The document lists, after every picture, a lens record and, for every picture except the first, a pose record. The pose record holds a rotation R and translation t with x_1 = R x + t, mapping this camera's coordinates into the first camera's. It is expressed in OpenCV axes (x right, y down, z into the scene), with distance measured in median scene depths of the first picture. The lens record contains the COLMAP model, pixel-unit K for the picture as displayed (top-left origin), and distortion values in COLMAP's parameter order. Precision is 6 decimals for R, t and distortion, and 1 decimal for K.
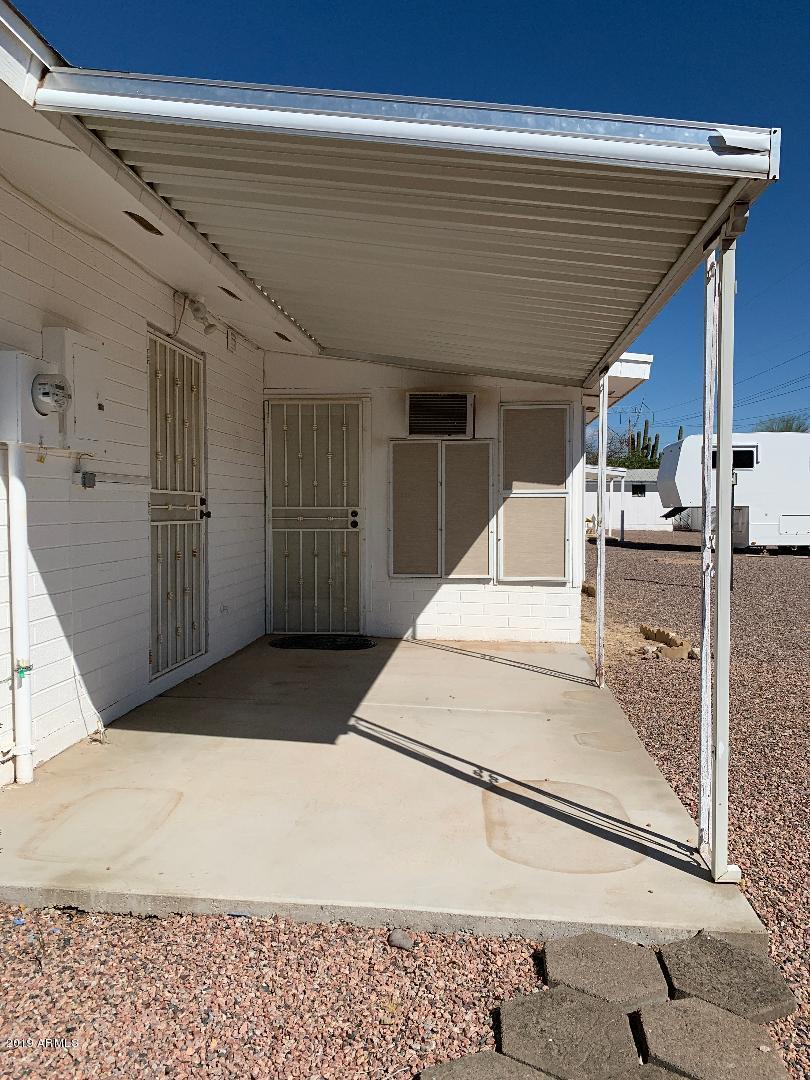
lens RADIAL K [[830.0, 0, 405.0], [0, 830.0, 540.0], [0, 0, 1]] dist [0.086196, -0.159078]
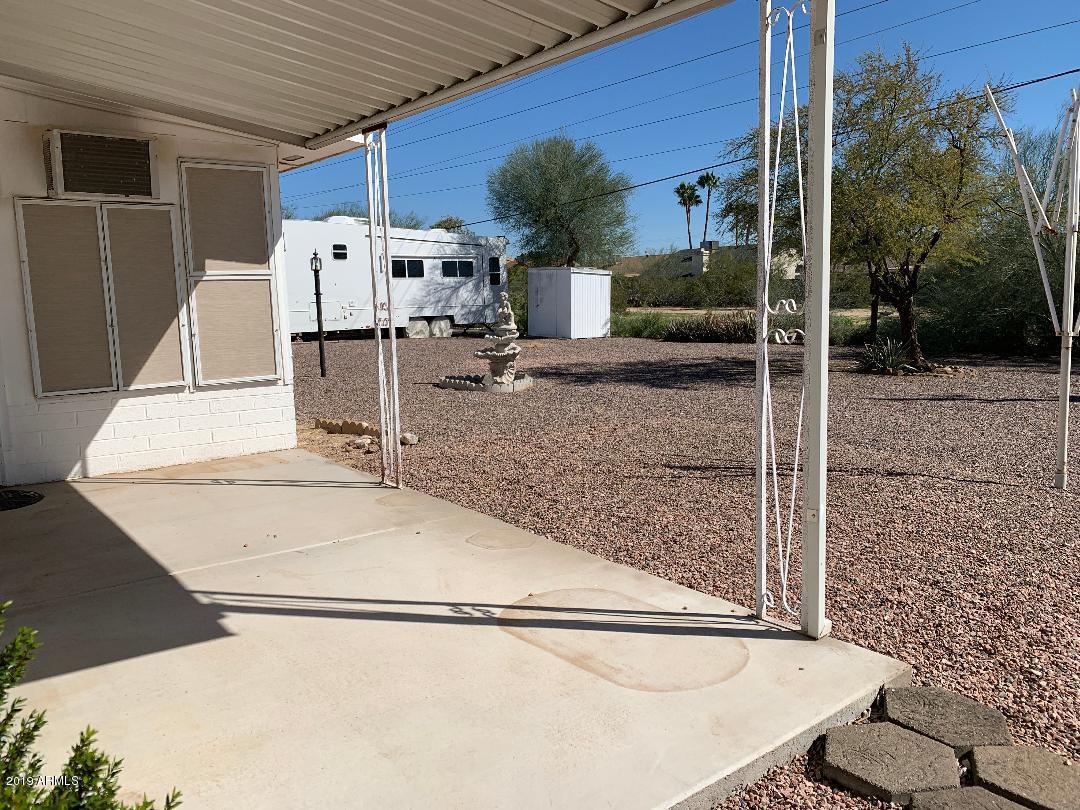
lens RADIAL K [[830.0, 0, 540.0], [0, 830.0, 405.0], [0, 0, 1]] dist [0.086196, -0.159078]
pose [[0.724227, -0.119338, 0.679157, -0.213869], [0.060507, 0.992110, 0.109806, -0.001655], [-0.686902, -0.038430, 0.725733, 0.206564]]
